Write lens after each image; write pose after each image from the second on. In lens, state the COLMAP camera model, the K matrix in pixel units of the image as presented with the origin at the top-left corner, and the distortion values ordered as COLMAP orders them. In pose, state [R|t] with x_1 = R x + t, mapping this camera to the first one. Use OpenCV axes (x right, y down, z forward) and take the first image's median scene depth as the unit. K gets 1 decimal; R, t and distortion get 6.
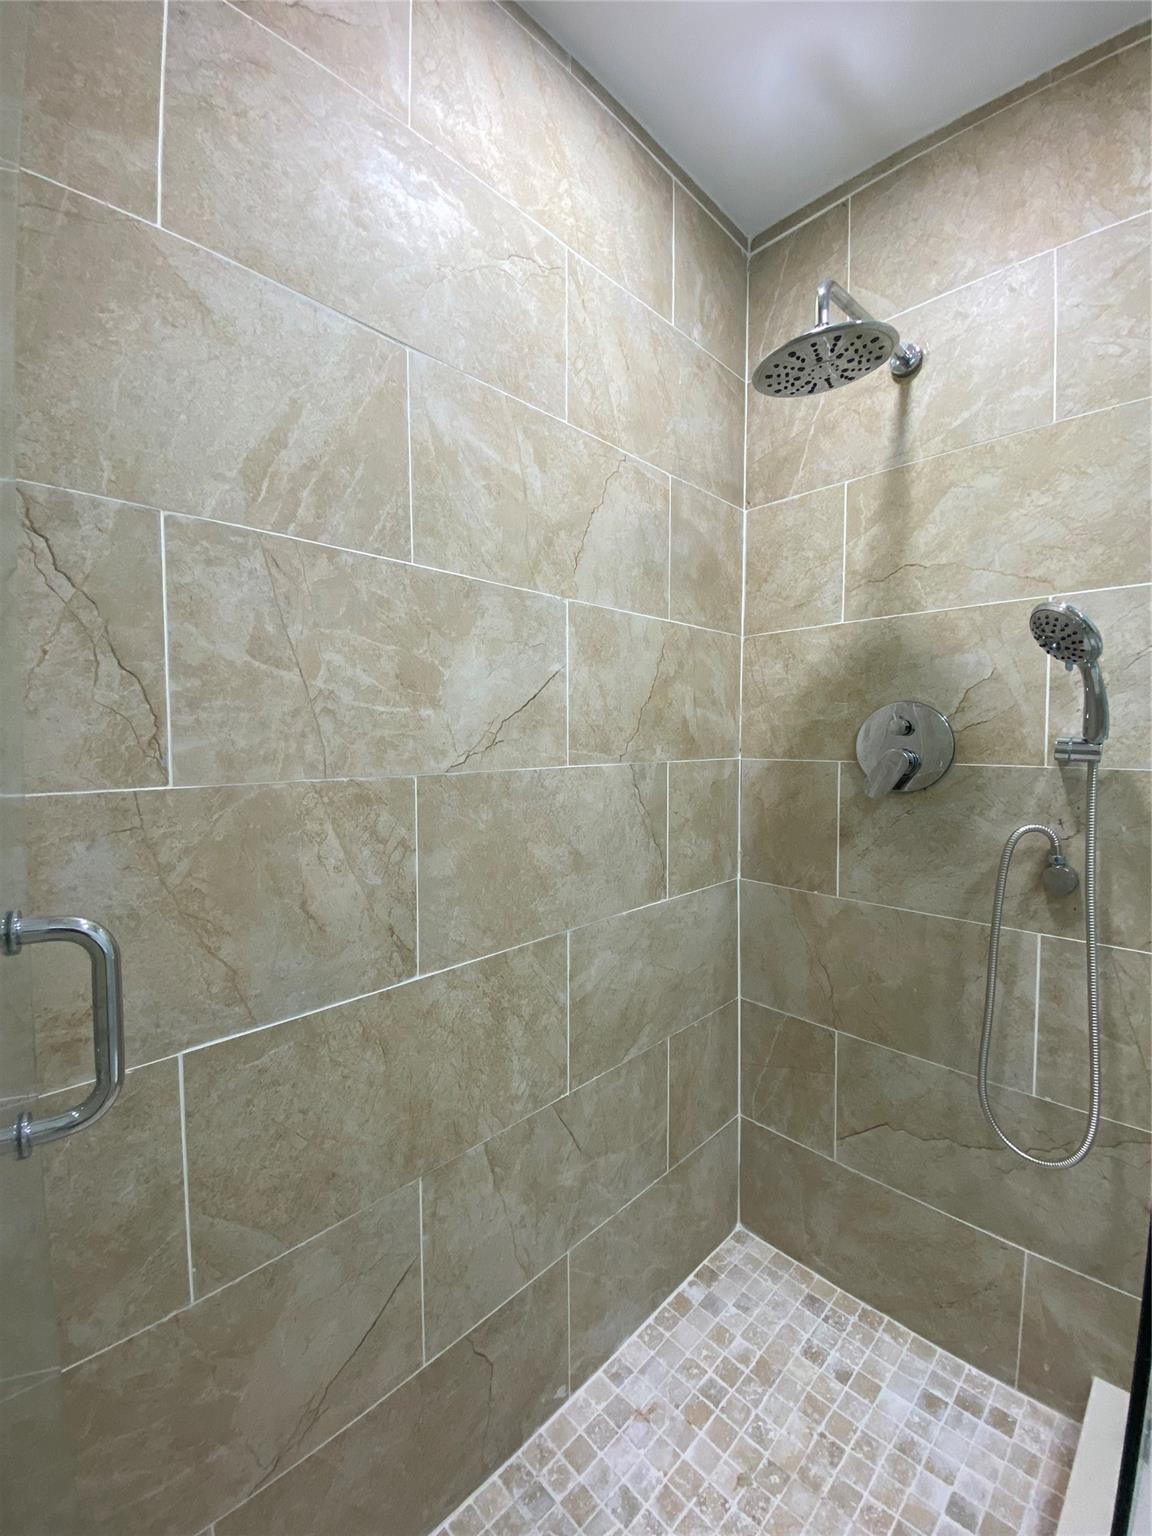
lens RADIAL K [[624.1, 0, 573.7], [0, 624.1, 769.6], [0, 0, 1]] dist [-0.002990, -0.000383]
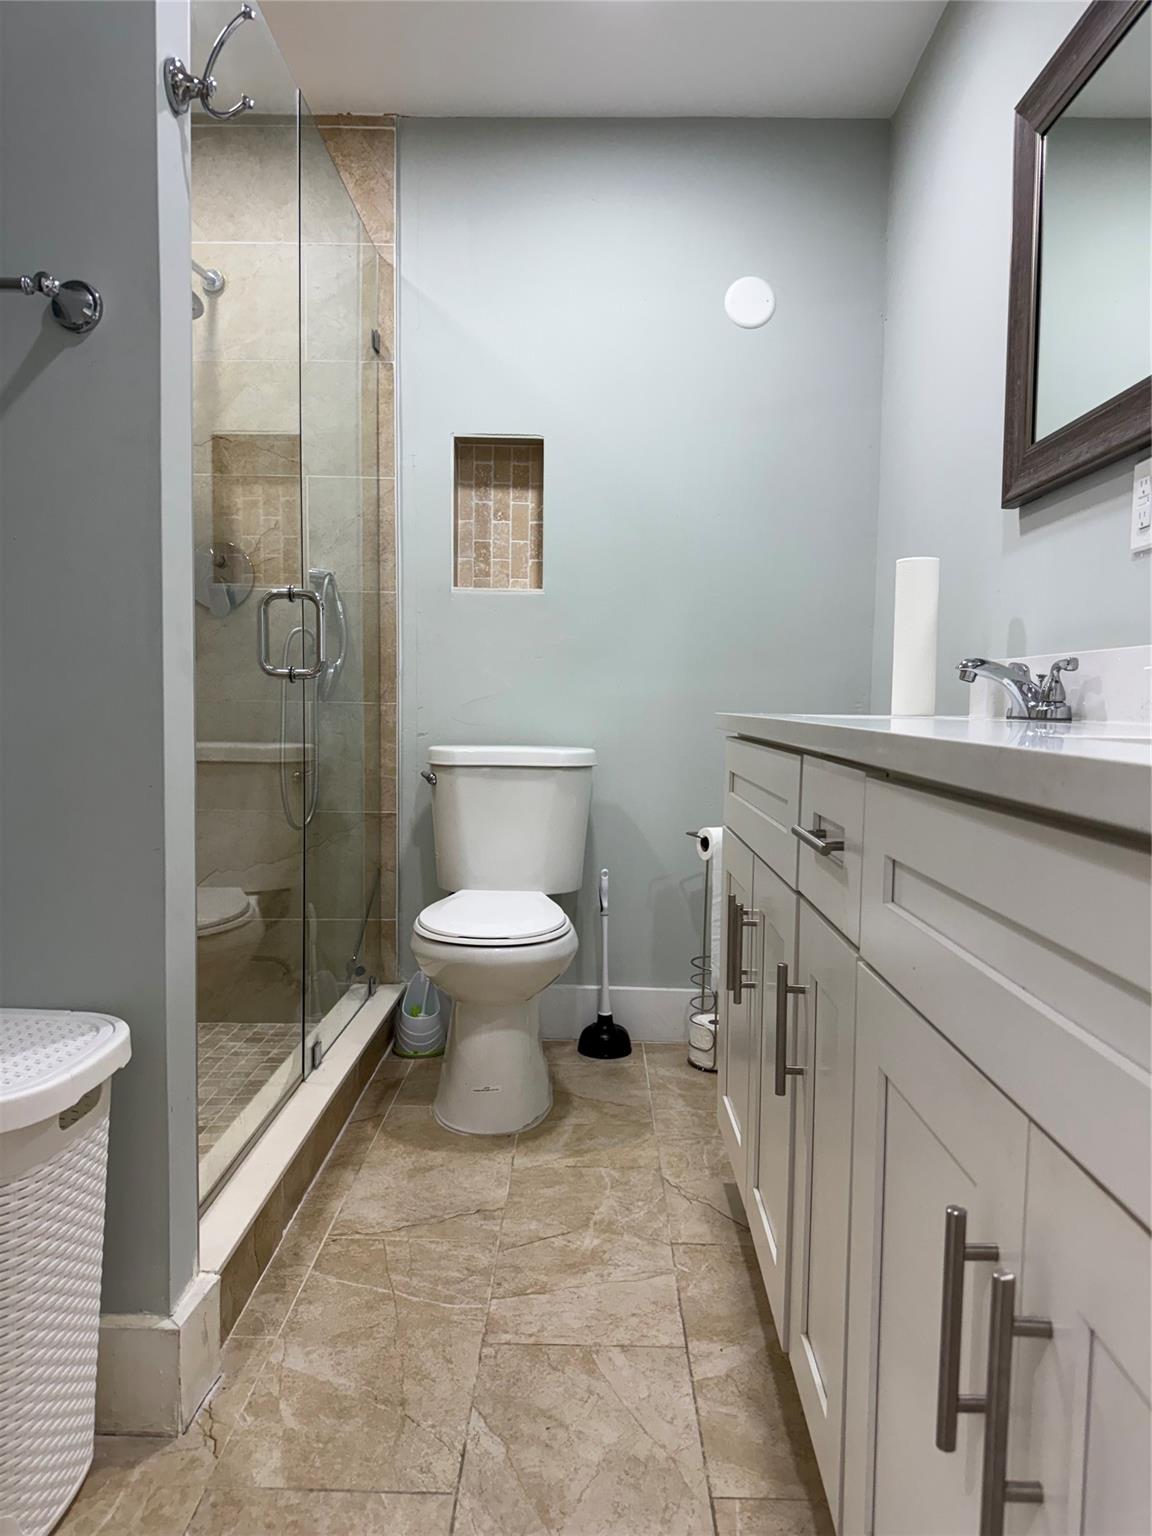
lens RADIAL K [[1060.7, 0, 579.6], [0, 1060.7, 770.7], [0, 0, 1]] dist [-0.004435, -0.001364]
pose [[0.715715, -0.036543, 0.697435, -0.532462], [0.020039, 0.999294, 0.031795, 0.337361], [-0.698105, -0.008780, 0.715942, -1.201521]]
